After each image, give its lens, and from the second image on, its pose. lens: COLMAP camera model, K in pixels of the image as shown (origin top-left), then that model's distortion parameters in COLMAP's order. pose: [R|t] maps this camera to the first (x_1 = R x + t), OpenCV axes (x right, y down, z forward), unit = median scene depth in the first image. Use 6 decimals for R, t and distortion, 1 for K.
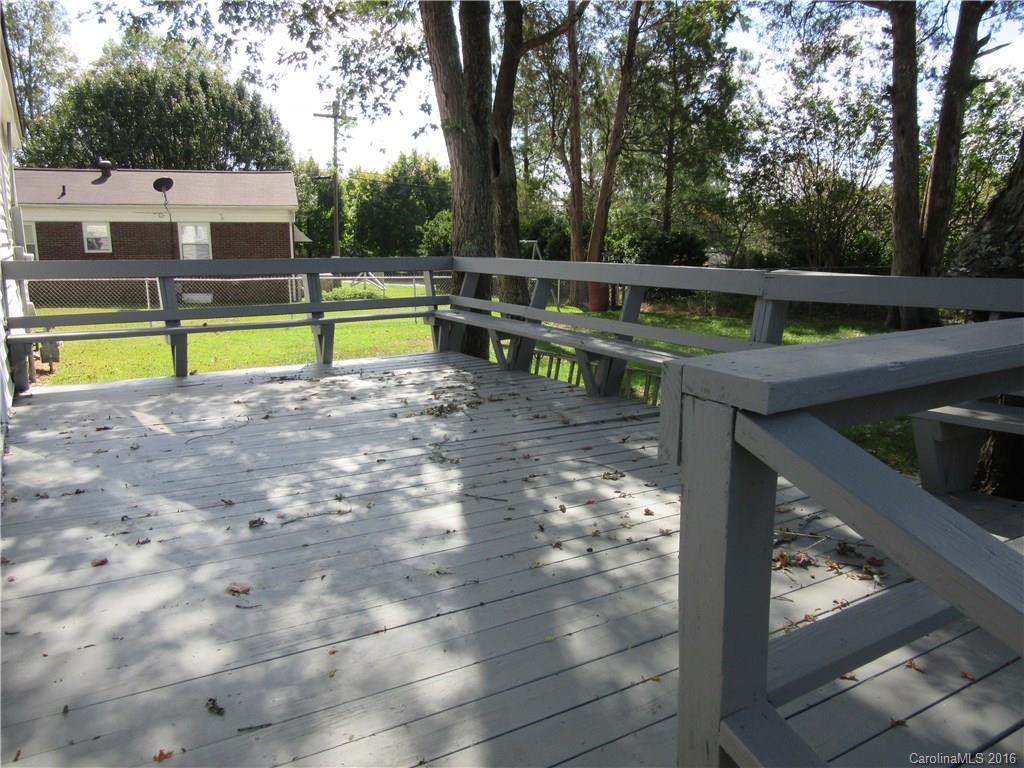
lens RADIAL K [[759.9, 0, 506.6], [0, 759.9, 381.5], [0, 0, 1]] dist [-0.005665, -0.002769]
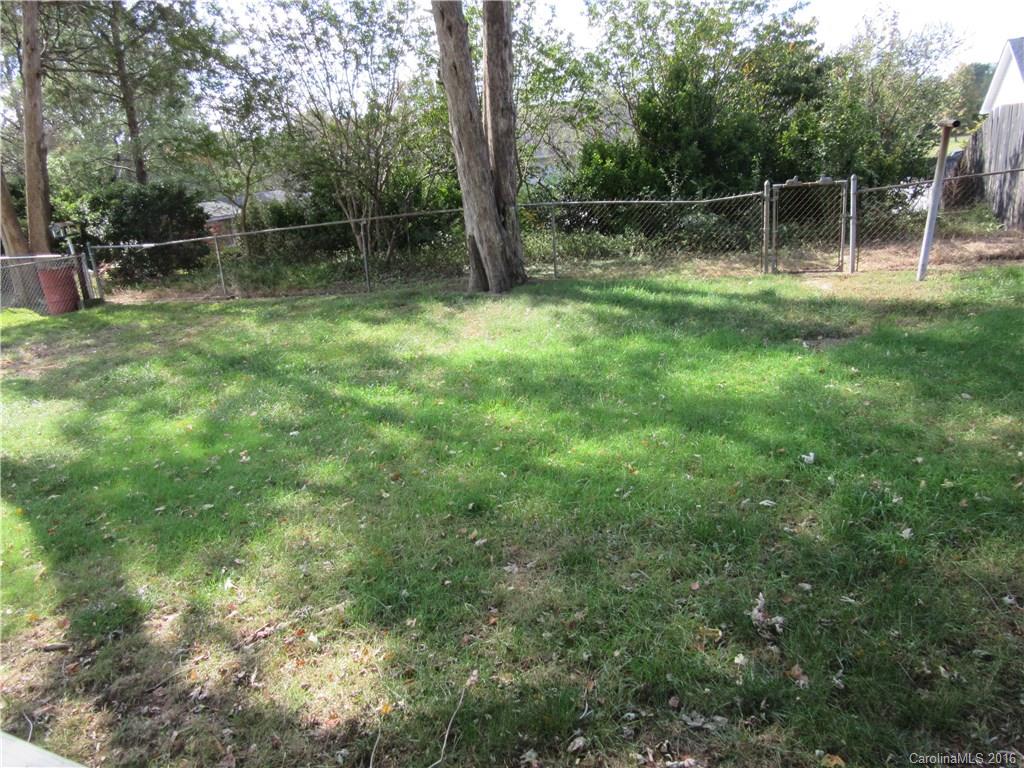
lens RADIAL K [[759.9, 0, 508.4], [0, 759.9, 391.8], [0, 0, 1]] dist [-0.005665, -0.002769]
pose [[0.804190, -0.231519, 0.547428, 0.047331], [0.180692, 0.972656, 0.145914, -0.045283], [-0.566240, -0.018426, 0.824034, 0.193828]]
